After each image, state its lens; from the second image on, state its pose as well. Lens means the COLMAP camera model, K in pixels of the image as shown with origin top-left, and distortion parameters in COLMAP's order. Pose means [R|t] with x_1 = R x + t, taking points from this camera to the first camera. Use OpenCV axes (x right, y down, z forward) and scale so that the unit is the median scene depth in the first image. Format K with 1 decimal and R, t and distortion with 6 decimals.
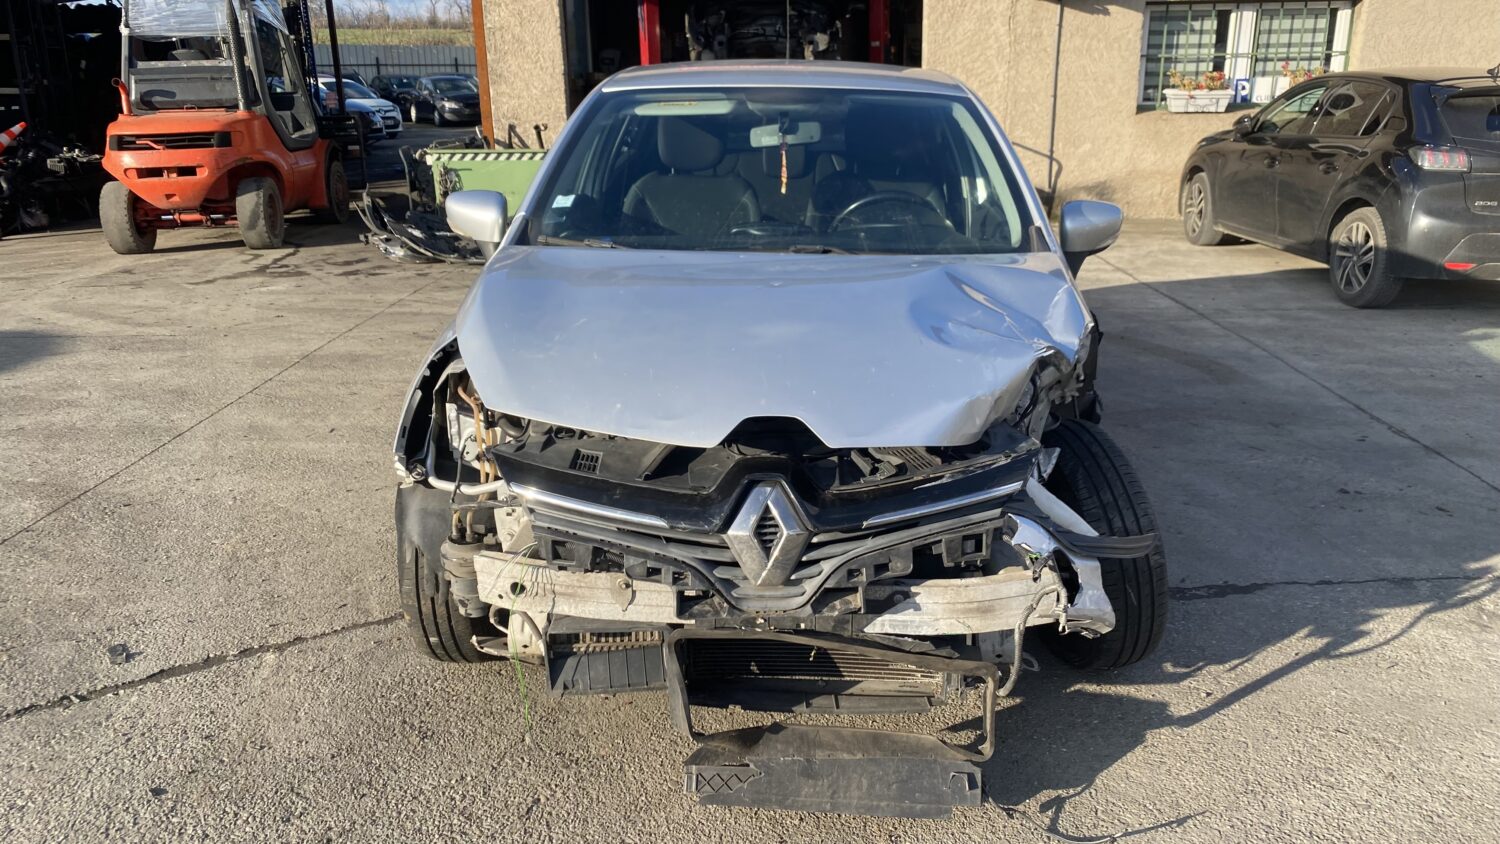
lens RADIAL K [[1156.4, 0, 751.7], [0, 1156.4, 420.2], [0, 0, 1]] dist [0.018272, -0.002734]
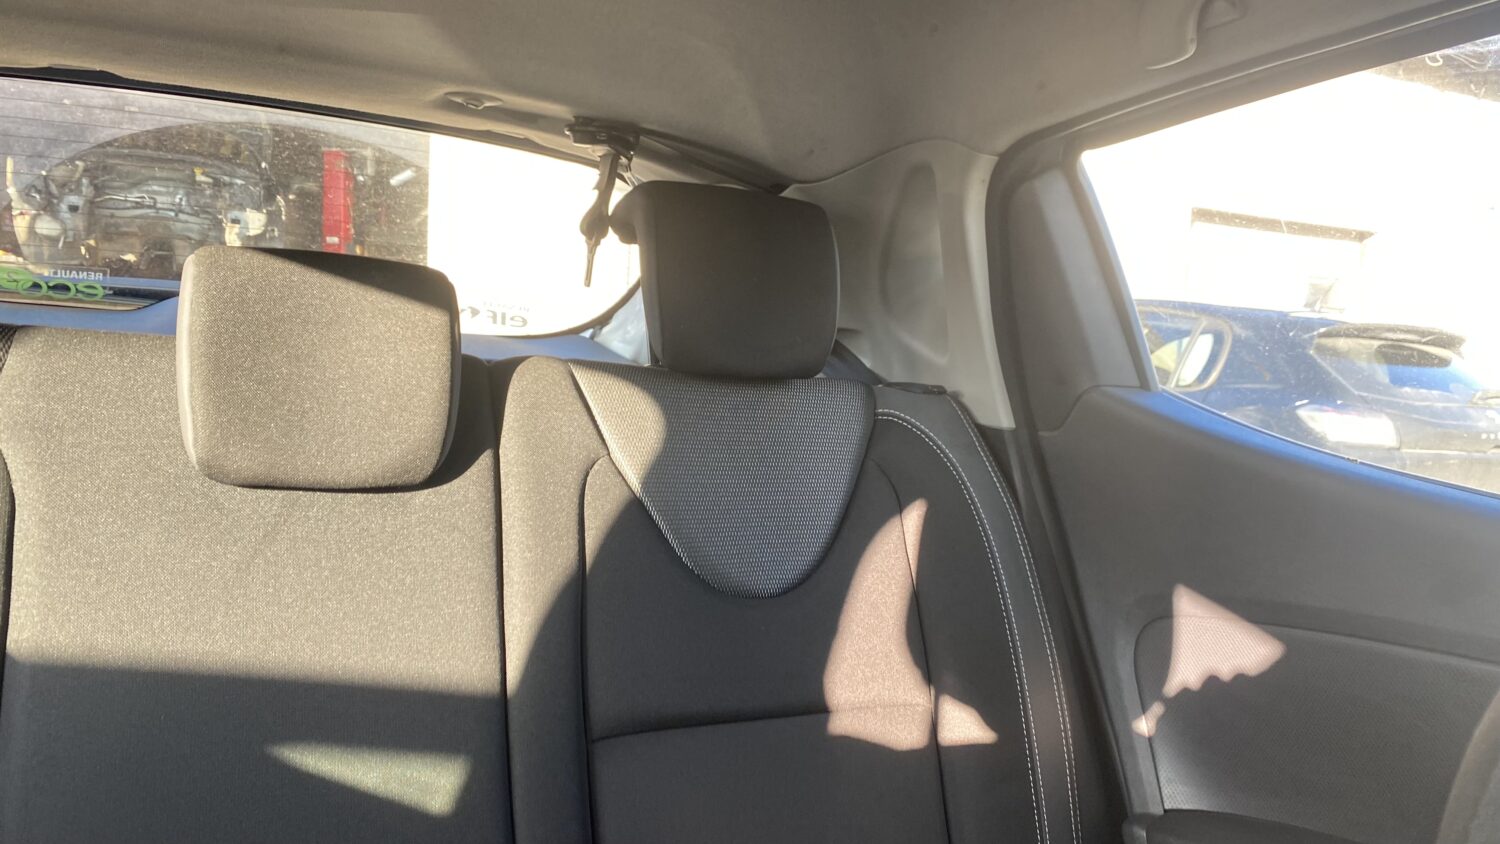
lens RADIAL K [[1156.4, 0, 746.9], [0, 1156.4, 418.4], [0, 0, 1]] dist [0.018272, -0.002734]
pose [[0.884201, 0.023528, 0.466514, 0.003626], [0.075138, 0.978561, -0.191763, -0.071626], [-0.461024, 0.204610, 0.863477, 0.326653]]
